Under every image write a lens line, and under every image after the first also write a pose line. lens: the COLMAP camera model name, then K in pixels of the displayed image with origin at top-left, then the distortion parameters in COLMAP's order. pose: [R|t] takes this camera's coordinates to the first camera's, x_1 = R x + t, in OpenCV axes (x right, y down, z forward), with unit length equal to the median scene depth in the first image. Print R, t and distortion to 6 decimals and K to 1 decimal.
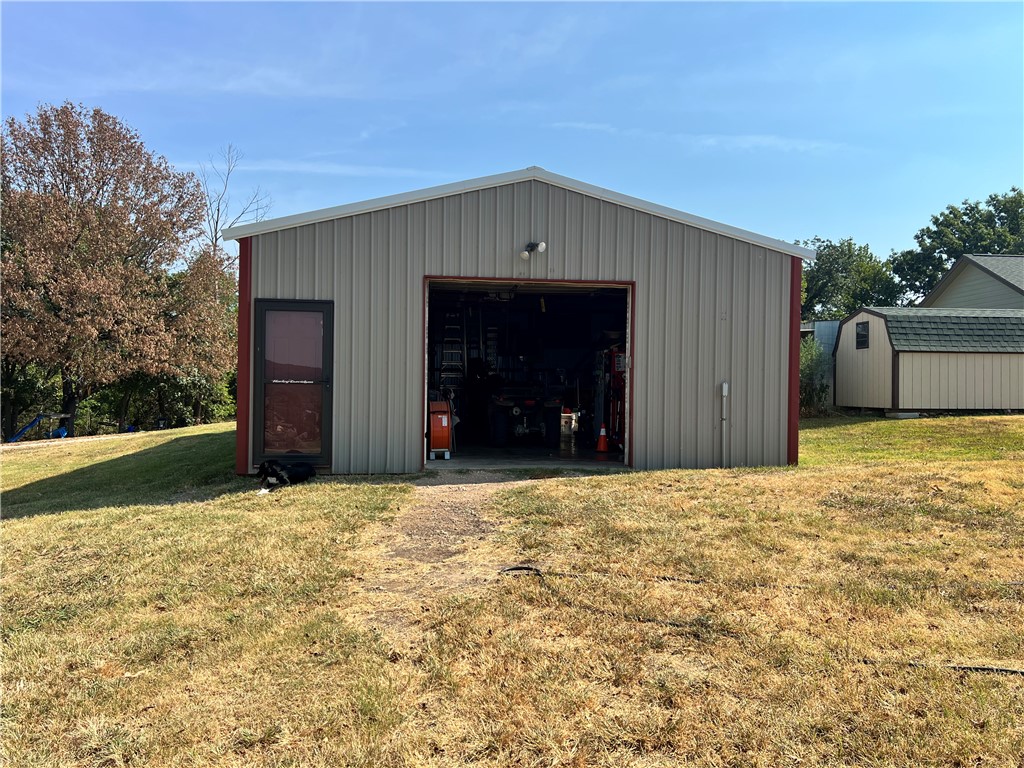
lens RADIAL K [[761.3, 0, 511.1], [0, 761.3, 381.8], [0, 0, 1]] dist [0.033681, -0.025613]
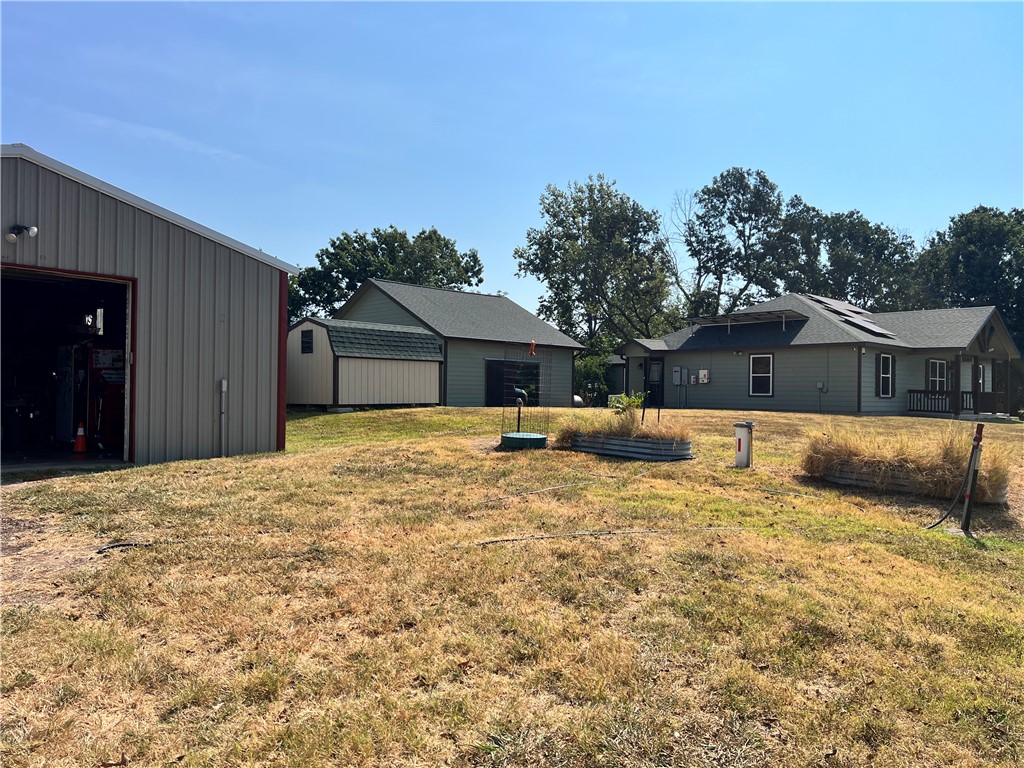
lens RADIAL K [[761.3, 0, 514.8], [0, 761.3, 385.6], [0, 0, 1]] dist [0.033681, -0.025613]
pose [[0.732066, 0.001805, 0.681232, -0.100927], [-0.001097, 0.999998, -0.001470, 0.007131], [-0.681233, 0.000329, 0.732066, -0.052985]]
